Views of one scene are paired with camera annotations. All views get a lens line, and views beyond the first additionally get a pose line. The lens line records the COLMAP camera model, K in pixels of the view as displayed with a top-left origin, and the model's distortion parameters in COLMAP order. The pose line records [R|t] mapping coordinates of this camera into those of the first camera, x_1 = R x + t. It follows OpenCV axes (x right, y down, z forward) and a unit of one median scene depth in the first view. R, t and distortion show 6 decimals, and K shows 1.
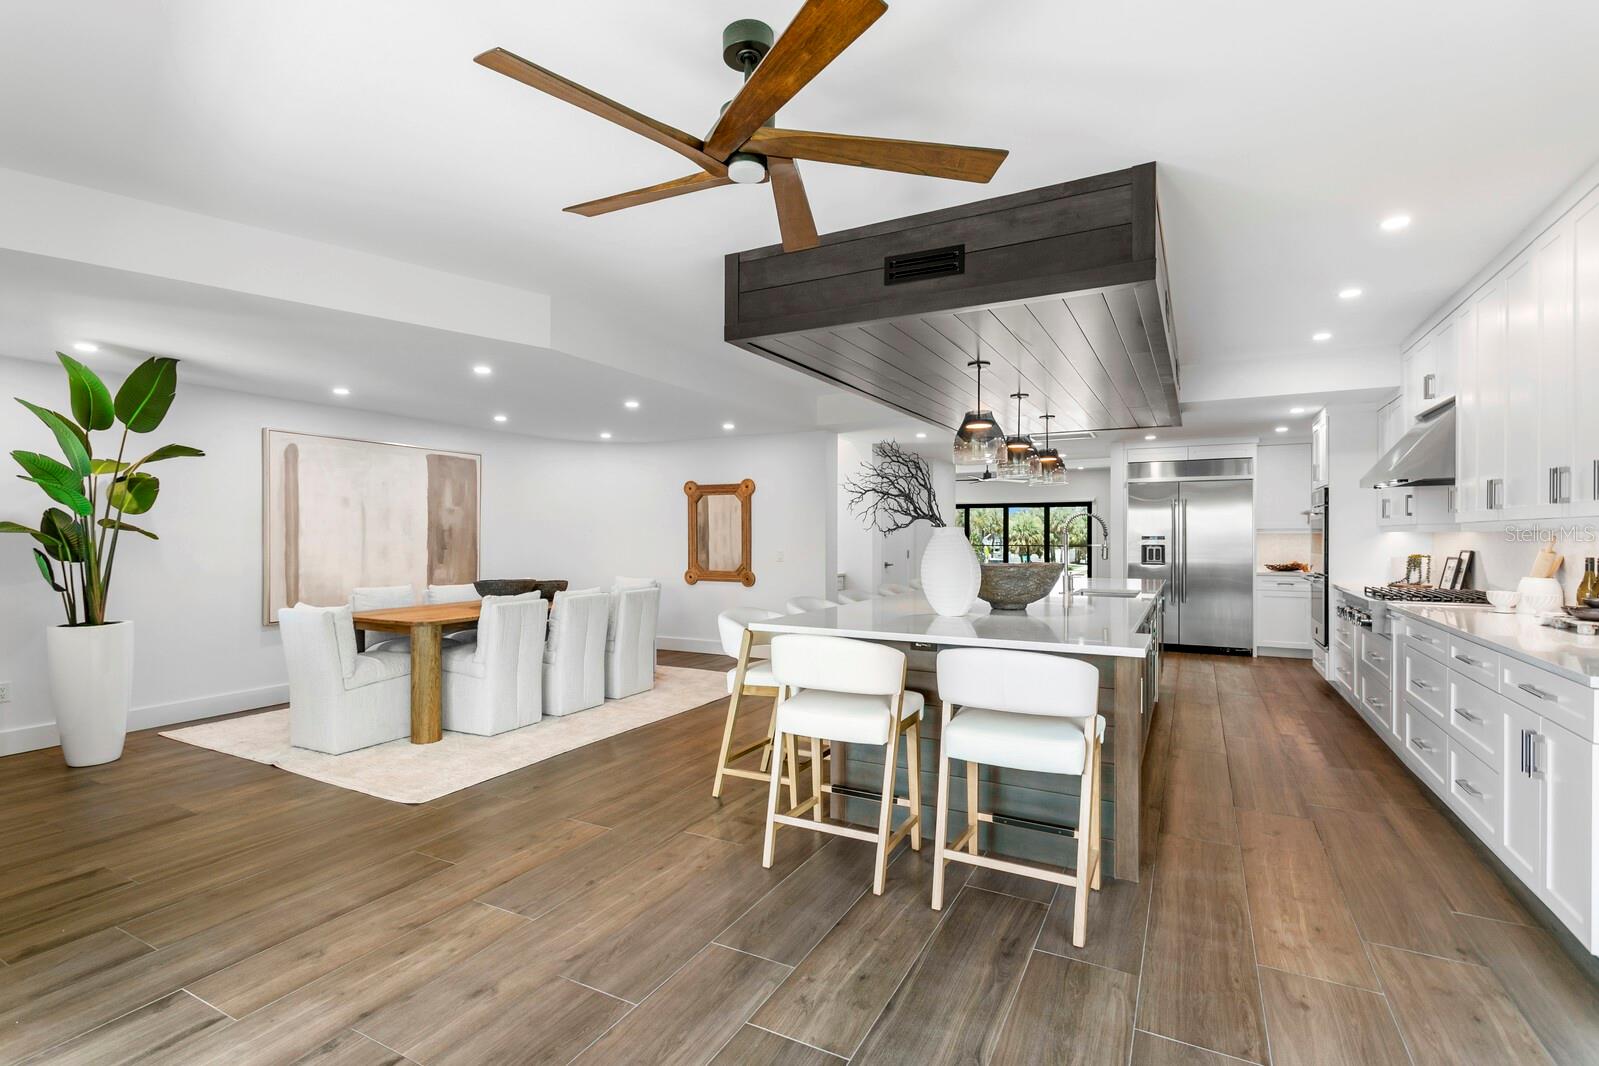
lens RADIAL K [[756.1, 0, 776.9], [0, 756.1, 538.2], [0, 0, 1]] dist [0.010998, 0.000279]
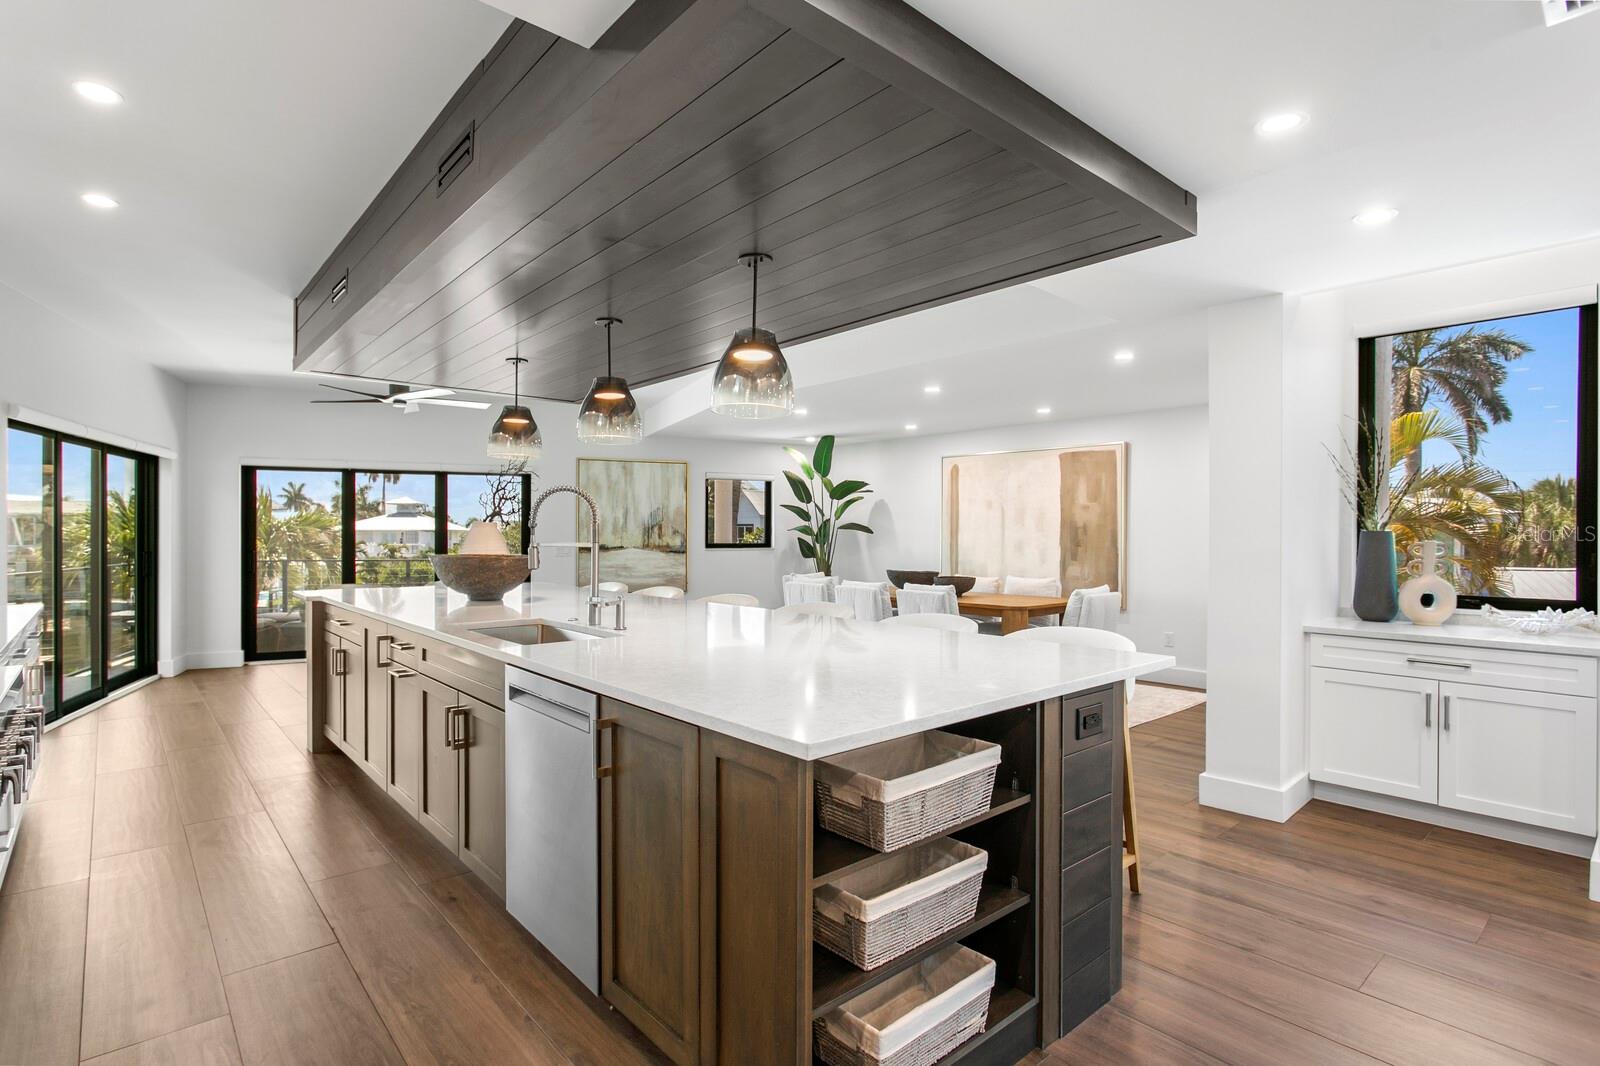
lens RADIAL K [[783.1, 0, 779.0], [0, 783.1, 535.5], [0, 0, 1]] dist [-0.000238, 0.001710]
pose [[-0.355256, 0.001175, -0.934768, 0.813311], [-0.008575, 0.999953, 0.004516, -0.001064], [0.934730, 0.009620, -0.355229, 1.241739]]
